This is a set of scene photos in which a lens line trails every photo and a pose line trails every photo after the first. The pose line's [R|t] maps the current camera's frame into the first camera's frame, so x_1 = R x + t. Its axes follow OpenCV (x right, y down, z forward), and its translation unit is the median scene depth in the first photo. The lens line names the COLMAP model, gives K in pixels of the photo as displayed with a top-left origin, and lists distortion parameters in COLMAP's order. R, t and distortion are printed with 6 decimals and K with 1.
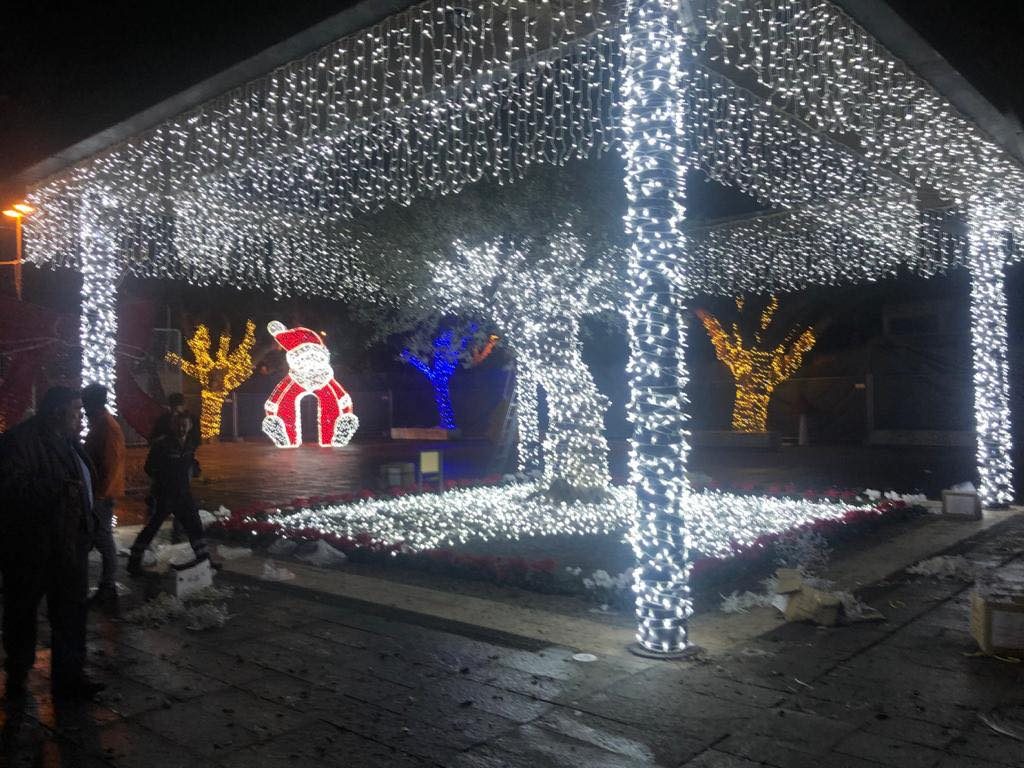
lens RADIAL K [[876.3, 0, 510.8], [0, 876.3, 388.3], [0, 0, 1]] dist [0.034826, -0.032945]
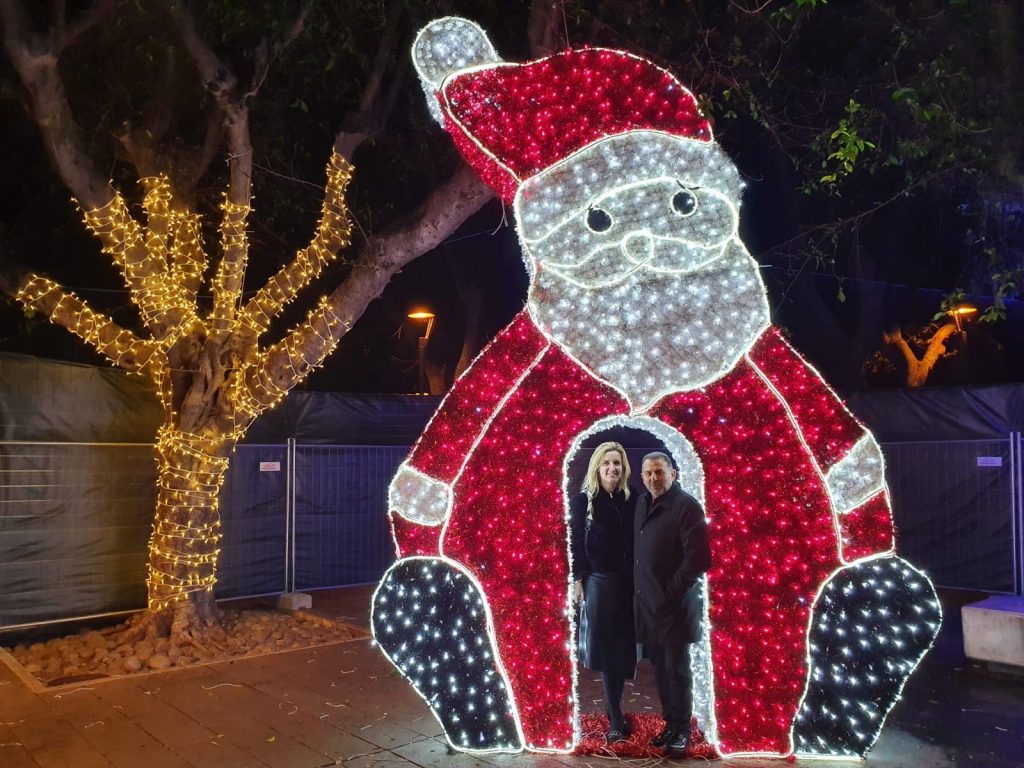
lens RADIAL K [[876.3, 0, 504.3], [0, 876.3, 383.7], [0, 0, 1]] dist [0.034826, -0.032945]
pose [[0.989523, -0.003049, -0.144340, -0.689328], [-0.010437, 0.995651, -0.092580, 0.043798], [0.143994, 0.093116, 0.985188, 2.479862]]
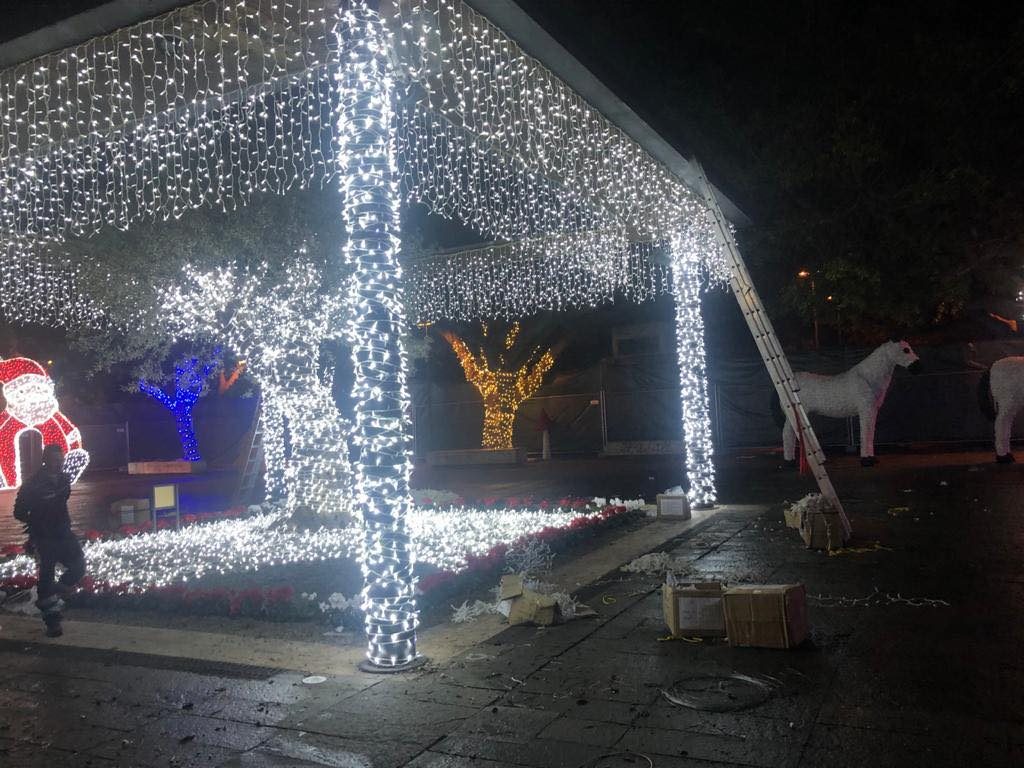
lens RADIAL K [[876.3, 0, 487.3], [0, 876.3, 387.6], [0, 0, 1]] dist [0.034826, -0.032945]
pose [[0.968983, -0.026281, 0.245725, 0.018736], [0.033022, 0.999182, -0.023356, -0.000085], [-0.244910, 0.030746, 0.969058, -0.022129]]
